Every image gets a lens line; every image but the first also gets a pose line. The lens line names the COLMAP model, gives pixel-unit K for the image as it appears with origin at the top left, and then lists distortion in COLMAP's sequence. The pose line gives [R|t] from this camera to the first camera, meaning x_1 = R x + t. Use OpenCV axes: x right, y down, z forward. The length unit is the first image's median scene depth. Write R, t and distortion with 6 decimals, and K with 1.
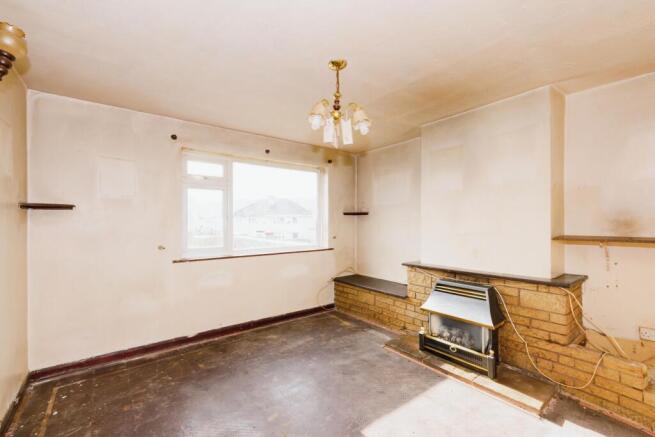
lens RADIAL K [[281.6, 0, 326.8], [0, 281.6, 223.0], [0, 0, 1]] dist [-0.003782, -0.000471]
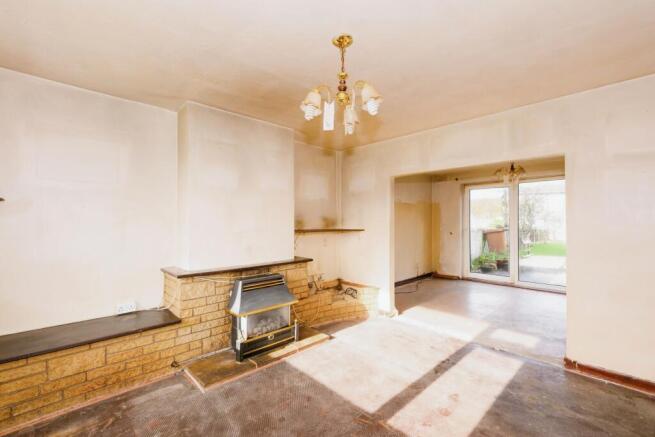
lens RADIAL K [[281.6, 0, 332.8], [0, 281.6, 219.3], [0, 0, 1]] dist [-0.003782, -0.000471]
pose [[-0.117752, 0.007264, 0.993017, -0.625736], [-0.005204, 0.999955, -0.007932, -0.001401], [-0.993029, -0.006102, -0.117709, 0.839456]]
